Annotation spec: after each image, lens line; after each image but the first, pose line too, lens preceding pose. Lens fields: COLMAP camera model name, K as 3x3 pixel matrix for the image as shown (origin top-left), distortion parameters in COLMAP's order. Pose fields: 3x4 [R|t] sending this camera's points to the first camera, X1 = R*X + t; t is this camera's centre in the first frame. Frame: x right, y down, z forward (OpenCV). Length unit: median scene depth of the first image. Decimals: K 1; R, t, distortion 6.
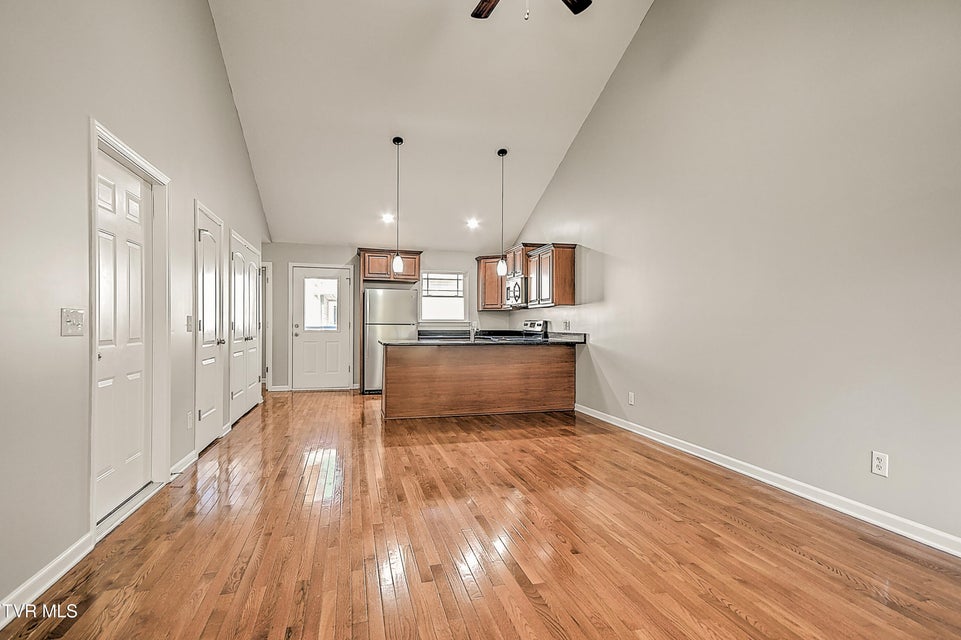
lens RADIAL K [[480.4, 0, 479.4], [0, 480.4, 326.5], [0, 0, 1]] dist [0.025056, 0.000725]
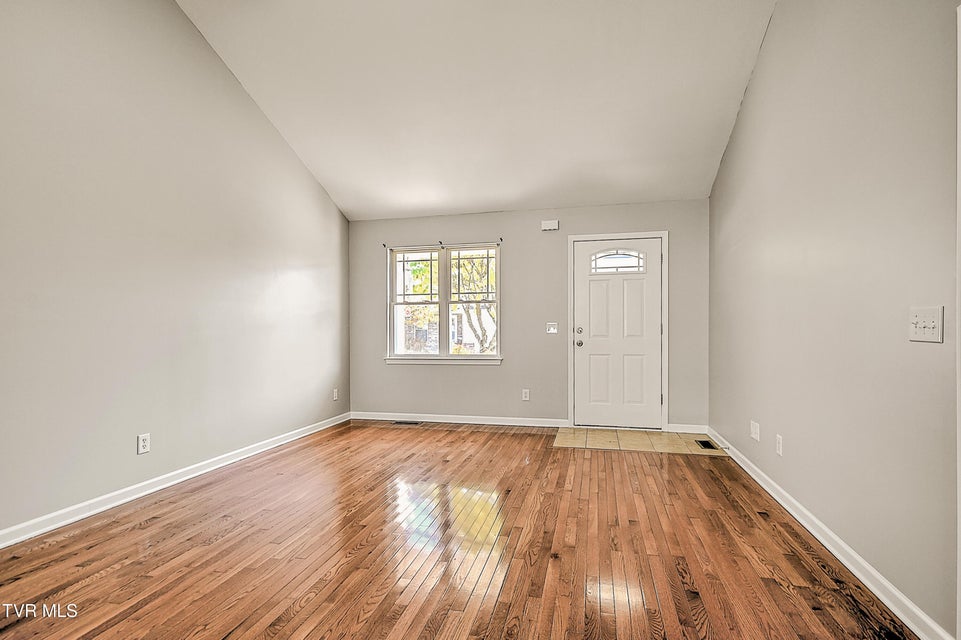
lens RADIAL K [[480.4, 0, 479.4], [0, 480.4, 326.5], [0, 0, 1]] dist [0.025056, 0.000725]
pose [[-0.880702, 0.002575, 0.473665, -0.208273], [0.002259, 0.999997, -0.001237, -0.002060], [-0.473666, -0.000019, -0.880704, 0.724143]]
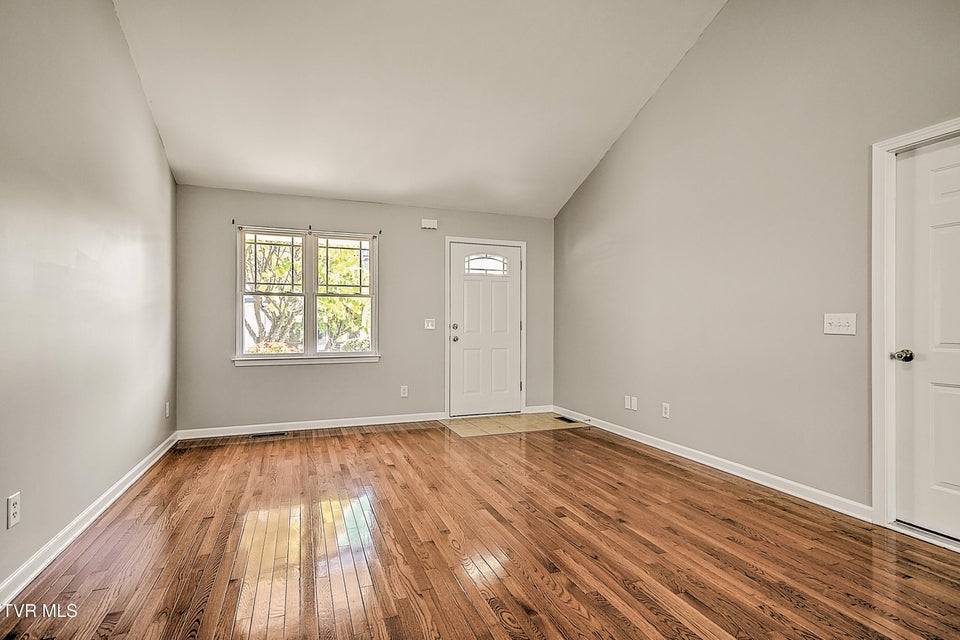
lens RADIAL K [[472.8, 0, 480.0], [0, 472.8, 320.0], [0, 0, 1]] dist [0.022507, 0.000723]
pose [[-0.994956, -0.006399, -0.100112, 0.087329], [-0.005514, 0.999943, -0.009110, -0.000307], [0.100165, -0.008512, -0.994934, 0.779838]]
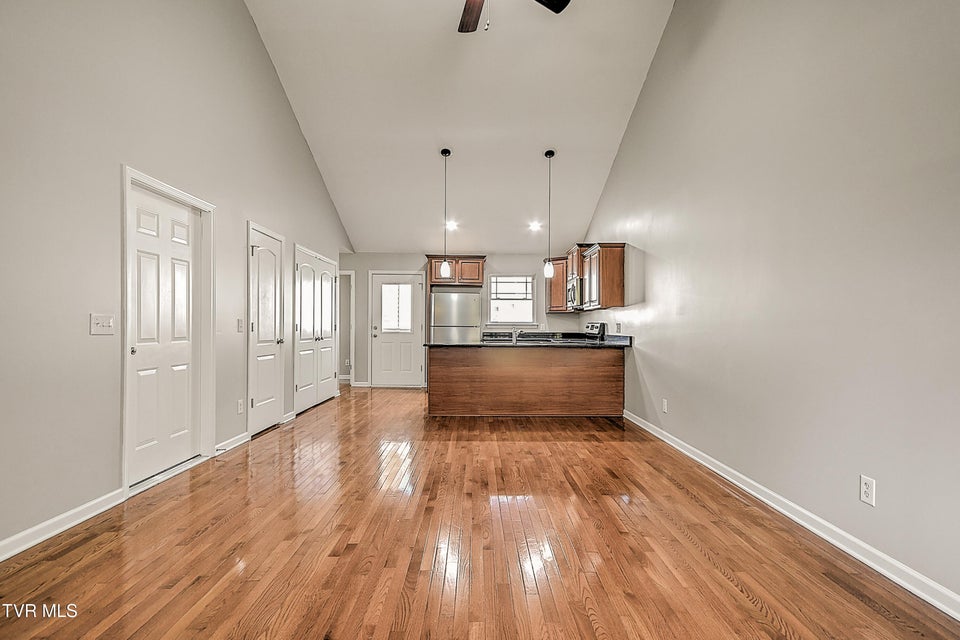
lens RADIAL K [[479.9, 0, 478.9], [0, 479.9, 326.5], [0, 0, 1]] dist [0.025056, 0.000725]
pose [[0.966666, 0.000971, -0.256041, 0.166323], [-0.002389, 0.999983, -0.005228, 0.000928], [0.256031, 0.005665, 0.966652, 0.001950]]
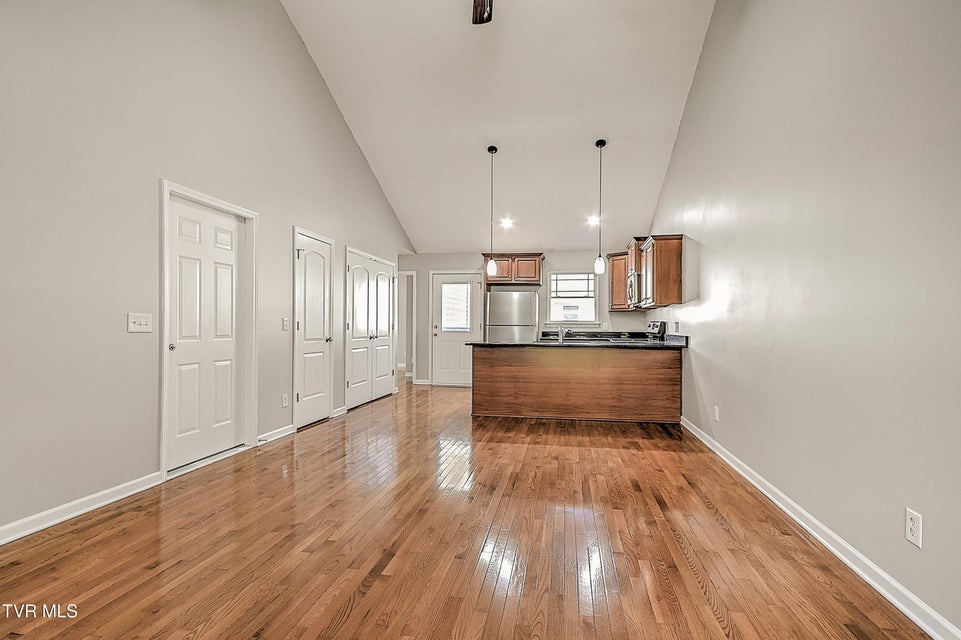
lens RADIAL K [[478.6, 0, 479.3], [0, 478.6, 323.3], [0, 0, 1]] dist [0.023592, 0.000351]
pose [[0.902867, -0.001102, -0.429919, 0.245109], [-0.003501, 0.999945, -0.009916, 0.001461], [0.429906, 0.010458, 0.902813, 0.050668]]
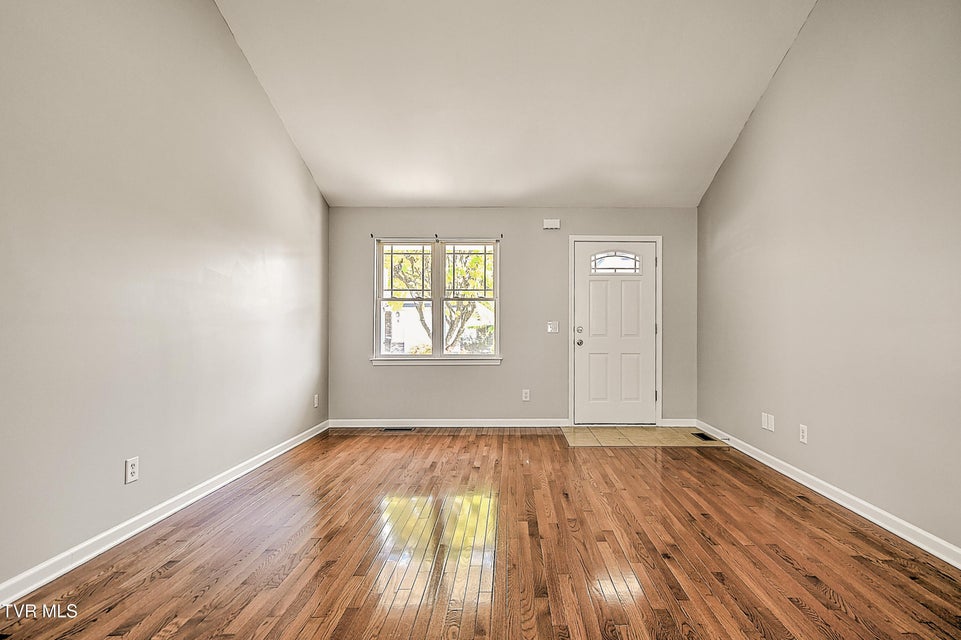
lens RADIAL K [[488.0, 0, 516.9], [0, 488.0, 321.2], [0, 0, 1]] dist [0.024952, -0.000037]
pose [[-0.969321, -0.001757, 0.245792, -0.063529], [-0.004605, 0.999929, -0.011010, -0.000931], [-0.245755, -0.011804, -0.969260, 0.764266]]
